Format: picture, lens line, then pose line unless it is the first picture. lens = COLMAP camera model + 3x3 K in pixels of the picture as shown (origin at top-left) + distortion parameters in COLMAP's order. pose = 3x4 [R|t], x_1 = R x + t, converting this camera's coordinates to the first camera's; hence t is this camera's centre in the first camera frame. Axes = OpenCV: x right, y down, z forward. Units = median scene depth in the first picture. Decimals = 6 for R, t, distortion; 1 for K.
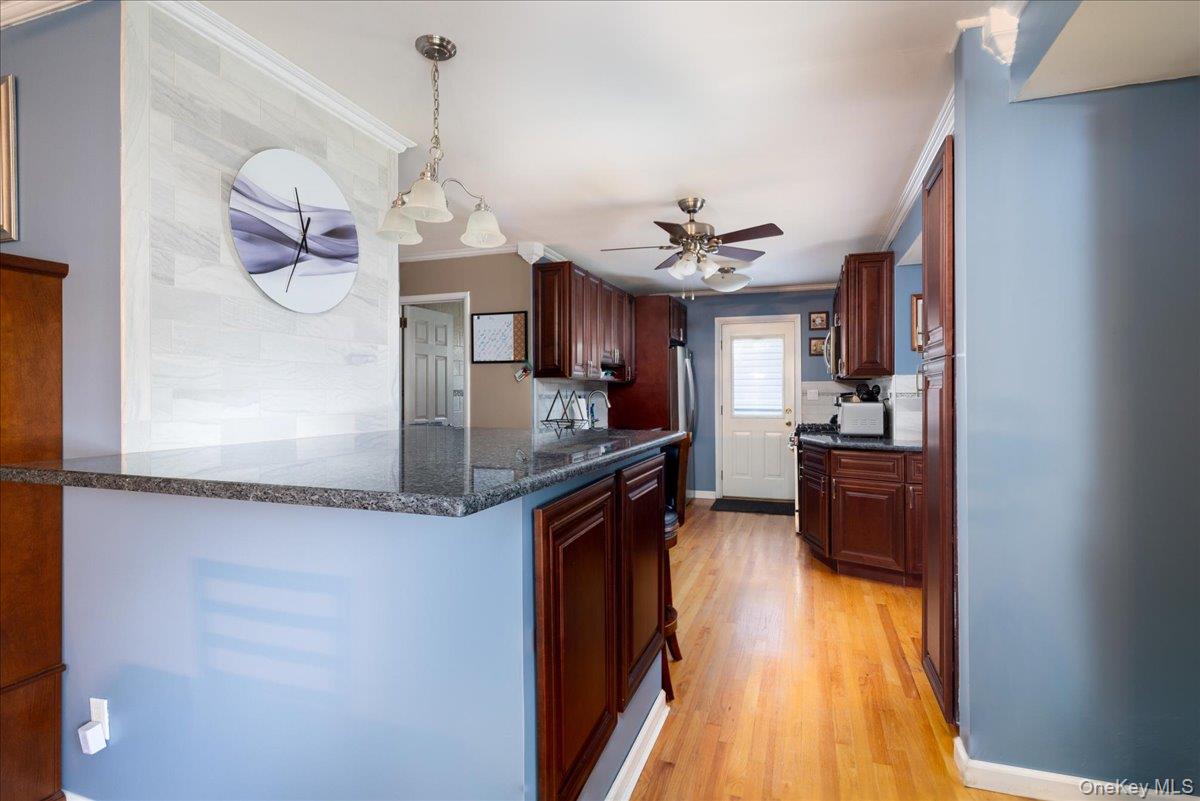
lens RADIAL K [[584.8, 0, 591.7], [0, 584.8, 392.6], [0, 0, 1]] dist [0.002024, 0.000447]
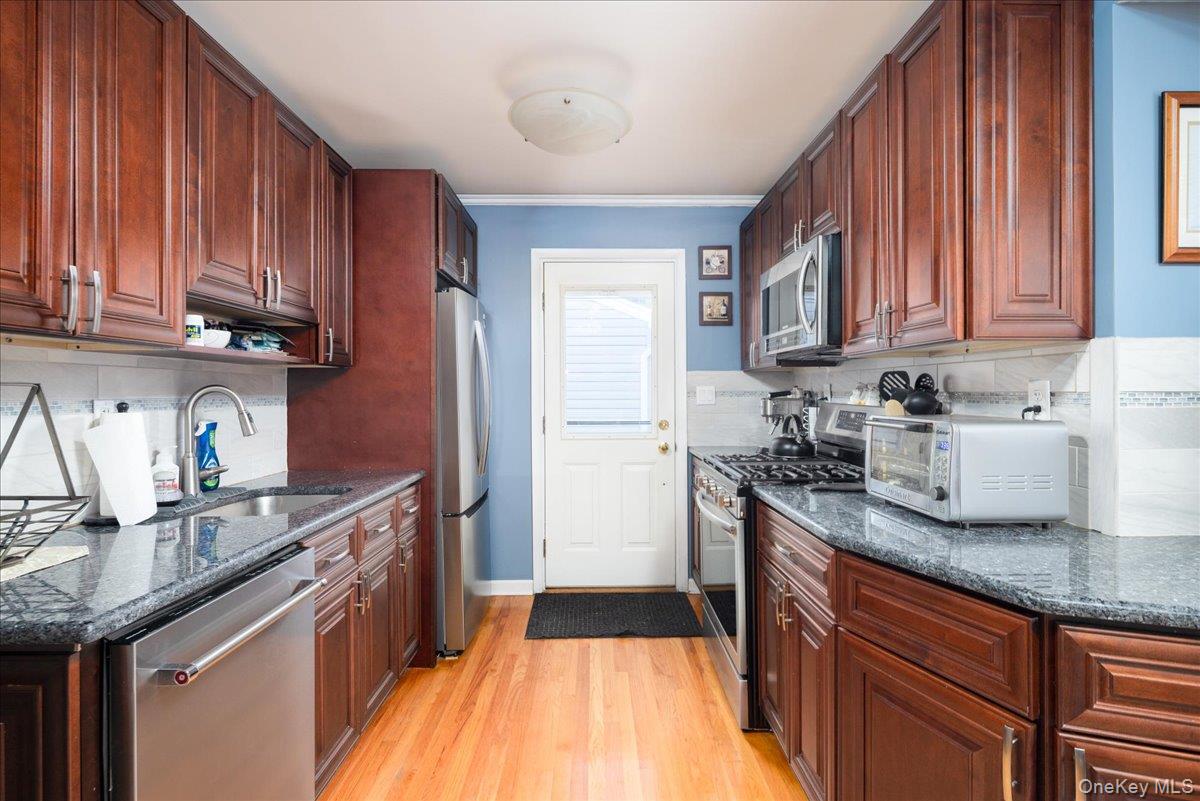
lens RADIAL K [[584.8, 0, 595.9], [0, 584.8, 392.4], [0, 0, 1]] dist [0.002024, 0.000447]
pose [[0.938965, -0.002410, 0.344003, 0.089255], [0.002146, 0.999997, 0.001149, 0.000060], [-0.344005, -0.000341, 0.938968, 0.516354]]
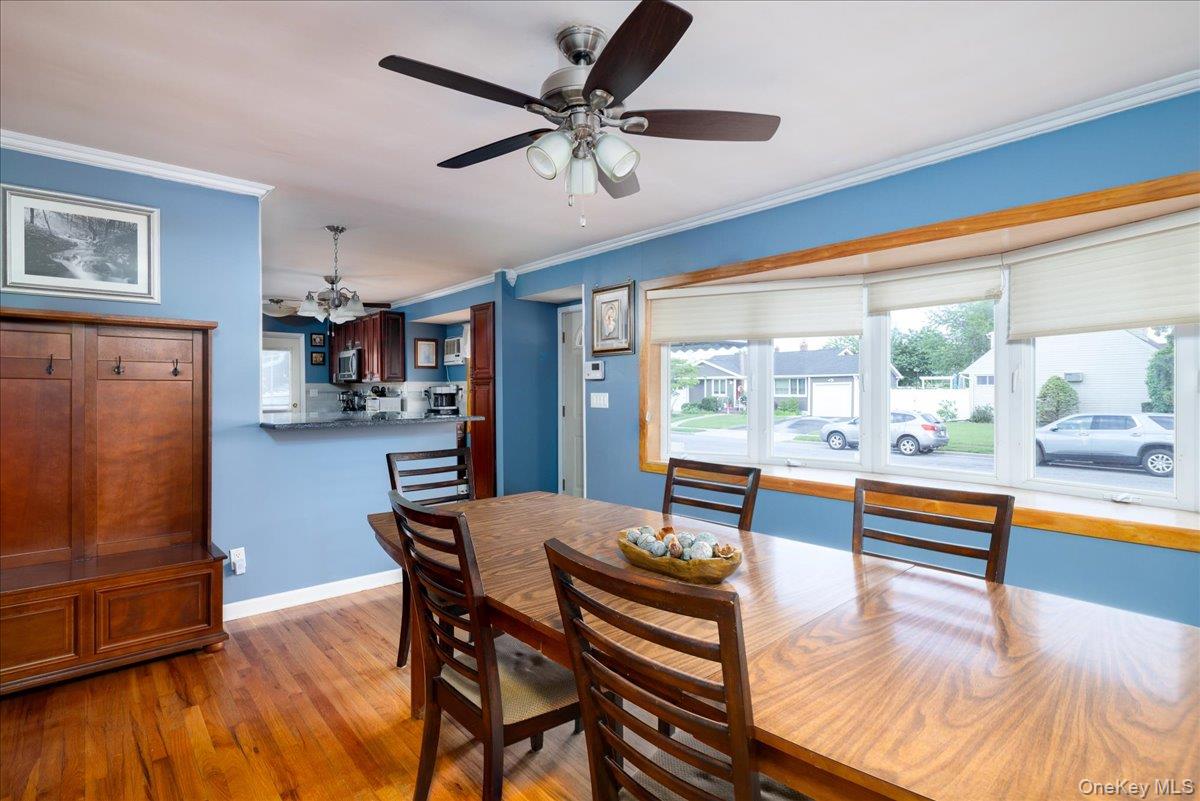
lens RADIAL K [[584.8, 0, 601.3], [0, 584.8, 398.6], [0, 0, 1]] dist [0.002024, 0.000447]
pose [[0.481608, -0.010299, 0.876326, -0.507866], [0.001539, 0.999939, 0.010906, 0.002658], [-0.876385, -0.003904, 0.481595, -0.260896]]
